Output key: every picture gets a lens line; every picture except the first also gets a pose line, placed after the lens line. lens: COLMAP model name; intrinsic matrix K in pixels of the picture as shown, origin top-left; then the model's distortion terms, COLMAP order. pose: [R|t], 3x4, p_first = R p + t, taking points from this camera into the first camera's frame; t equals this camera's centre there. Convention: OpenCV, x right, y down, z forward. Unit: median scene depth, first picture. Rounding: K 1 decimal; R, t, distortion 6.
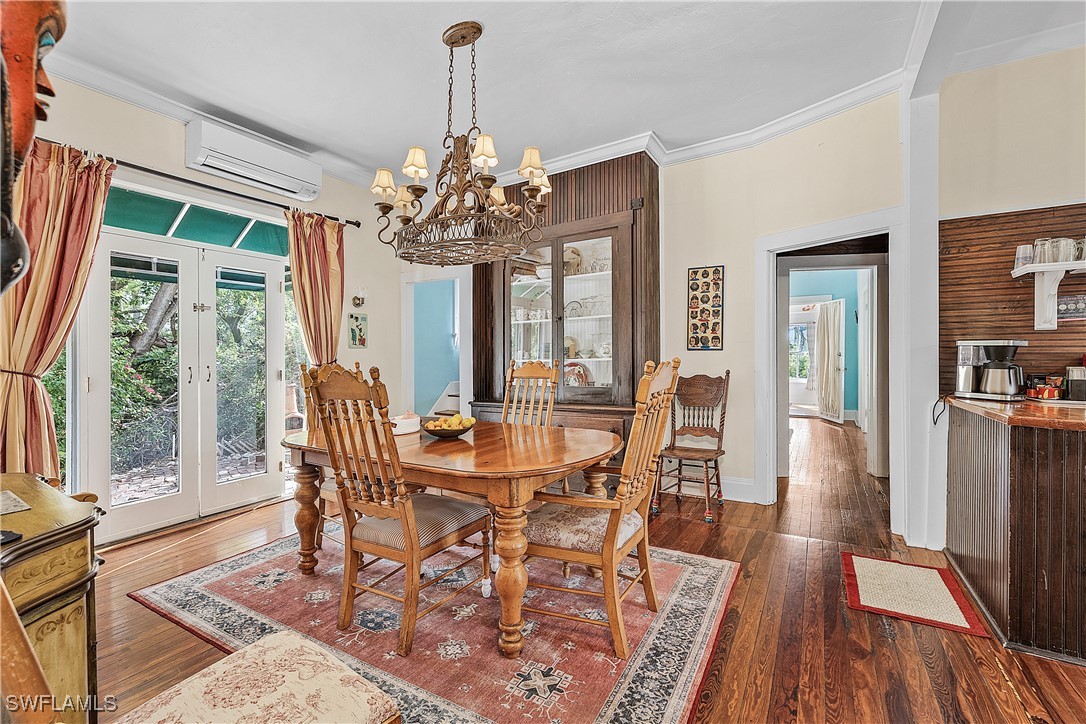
lens RADIAL K [[462.6, 0, 541.8], [0, 462.6, 348.3], [0, 0, 1]] dist [0.001248, -0.000101]
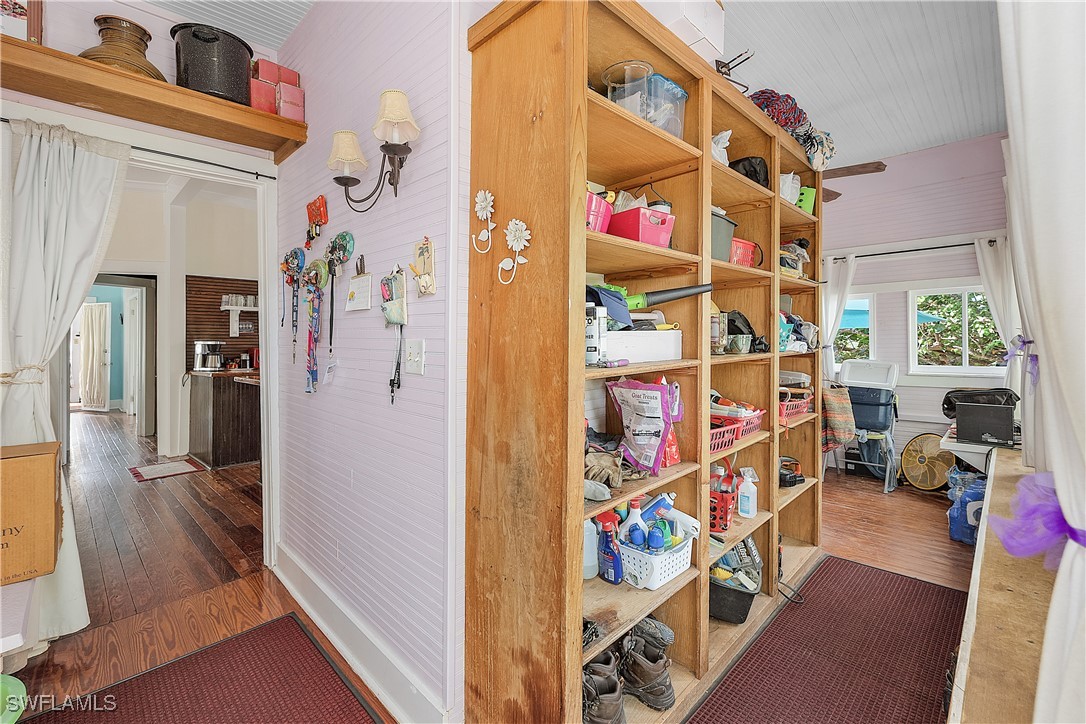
lens RADIAL K [[462.6, 0, 541.8], [0, 462.6, 348.3], [0, 0, 1]] dist [0.001248, -0.000101]
pose [[0.214590, -0.000413, 0.976704, -0.671424], [-0.002323, 0.999997, 0.000934, 0.007538], [-0.976701, -0.002469, 0.214589, -0.821372]]
